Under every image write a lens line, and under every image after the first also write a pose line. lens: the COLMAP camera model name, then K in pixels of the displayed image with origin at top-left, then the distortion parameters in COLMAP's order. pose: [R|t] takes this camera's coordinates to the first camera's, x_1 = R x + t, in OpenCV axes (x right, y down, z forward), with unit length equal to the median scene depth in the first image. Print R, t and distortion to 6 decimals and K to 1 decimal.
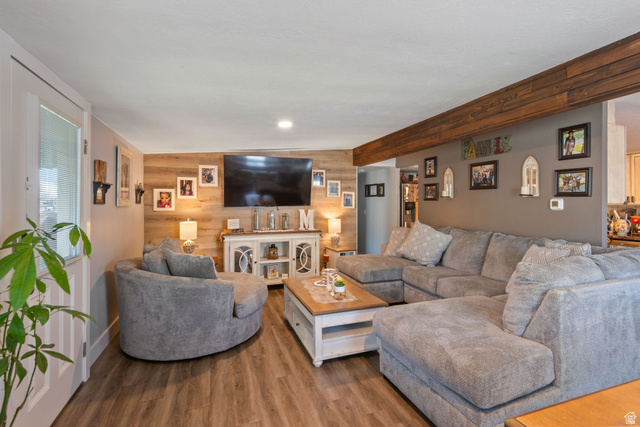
lens RADIAL K [[298.4, 0, 322.5], [0, 298.4, 203.9], [0, 0, 1]] dist [0.002142, -0.000506]
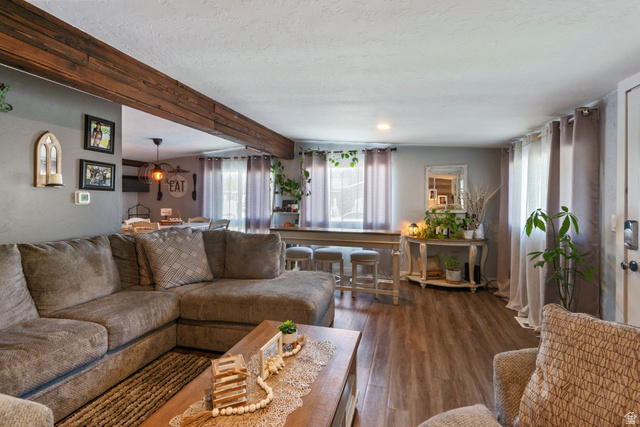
lens RADIAL K [[298.4, 0, 322.5], [0, 298.4, 203.9], [0, 0, 1]] dist [0.002142, -0.000506]
pose [[-0.810825, -0.007627, 0.585239, -0.323735], [-0.001722, 0.999942, 0.010646, 0.008590], [-0.585287, 0.007624, -0.810791, 1.332475]]
